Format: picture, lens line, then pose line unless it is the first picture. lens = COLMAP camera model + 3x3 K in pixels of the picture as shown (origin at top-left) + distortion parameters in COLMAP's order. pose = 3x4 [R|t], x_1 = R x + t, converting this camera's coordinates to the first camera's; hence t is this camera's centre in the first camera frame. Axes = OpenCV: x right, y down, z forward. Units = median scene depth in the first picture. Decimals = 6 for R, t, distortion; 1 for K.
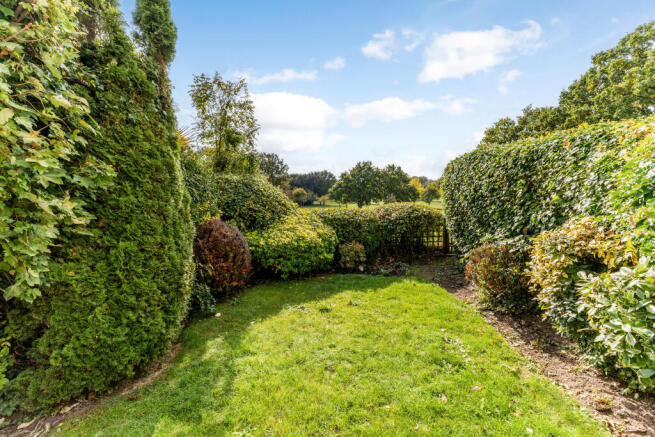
lens RADIAL K [[280.4, 0, 327.5], [0, 280.4, 218.5], [0, 0, 1]] dist [0.002884, -0.000126]
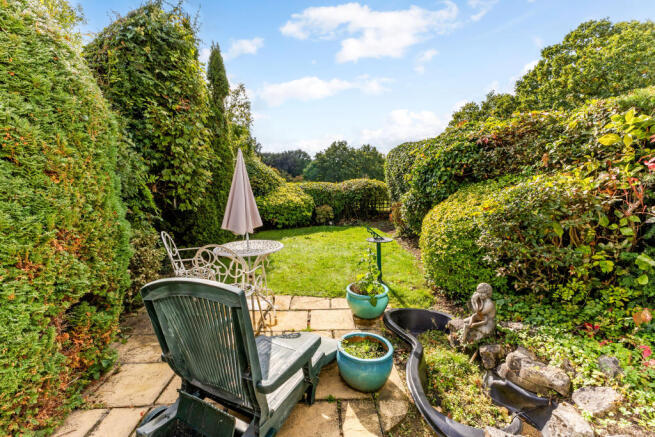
lens RADIAL K [[293.9, 0, 327.5], [0, 293.9, 218.5], [0, 0, 1]] dist [0.002086, 0.000425]
pose [[0.996242, -0.007819, 0.086259, -0.007728], [0.002512, 0.998106, 0.061460, 0.015948], [-0.086576, -0.061012, 0.994375, -0.142671]]
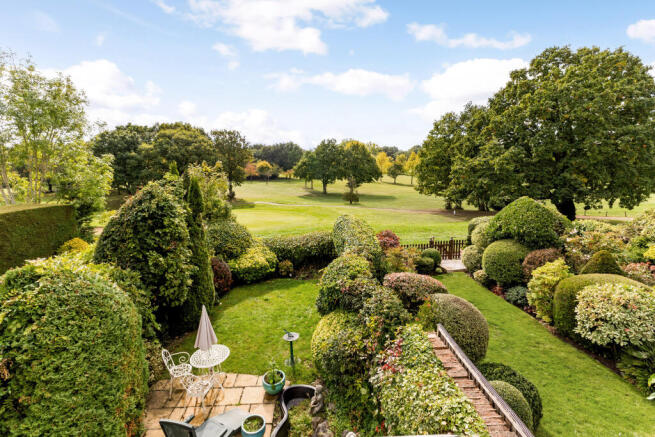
lens RADIAL K [[298.6, 0, 327.8], [0, 298.6, 217.0], [0, 0, 1]] dist [0.002230, -0.000061]
pose [[0.994312, -0.013475, 0.105655, 0.043513], [0.003381, 0.995458, 0.095139, -0.106373], [-0.106457, -0.094241, 0.989841, -0.259779]]
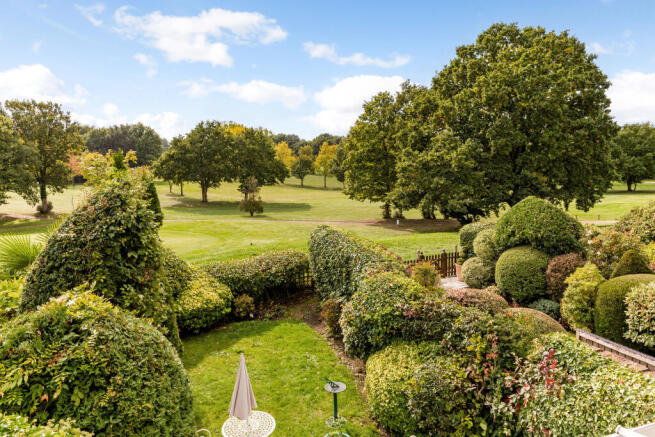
lens RADIAL K [[433.6, 0, 327.5], [0, 433.6, 218.5], [0, 0, 1]] dist [0.003823, 0.000321]
pose [[0.918880, -0.040162, 0.392487, -0.087471], [0.018378, 0.998083, 0.059106, -0.102476], [-0.394108, -0.047098, 0.917857, -0.257697]]
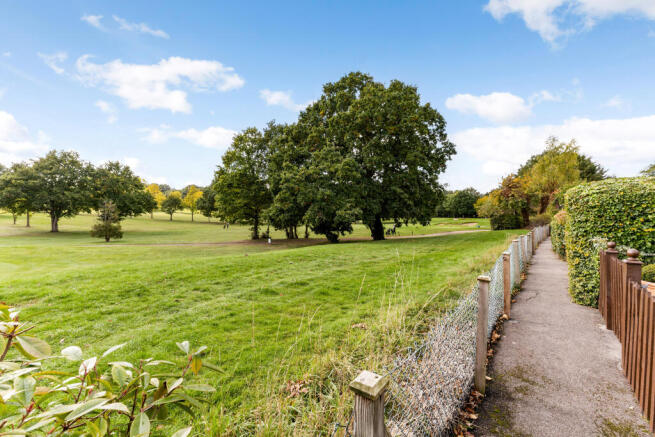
lens RADIAL K [[280.7, 0, 330.0], [0, 280.7, 215.5], [0, 0, 1]] dist [0.002678, 0.000369]
pose [[0.653999, 0.010178, 0.756427, 0.142875], [0.028815, 0.998849, -0.038353, -0.021194], [-0.755946, 0.046880, 0.652953, 0.322945]]
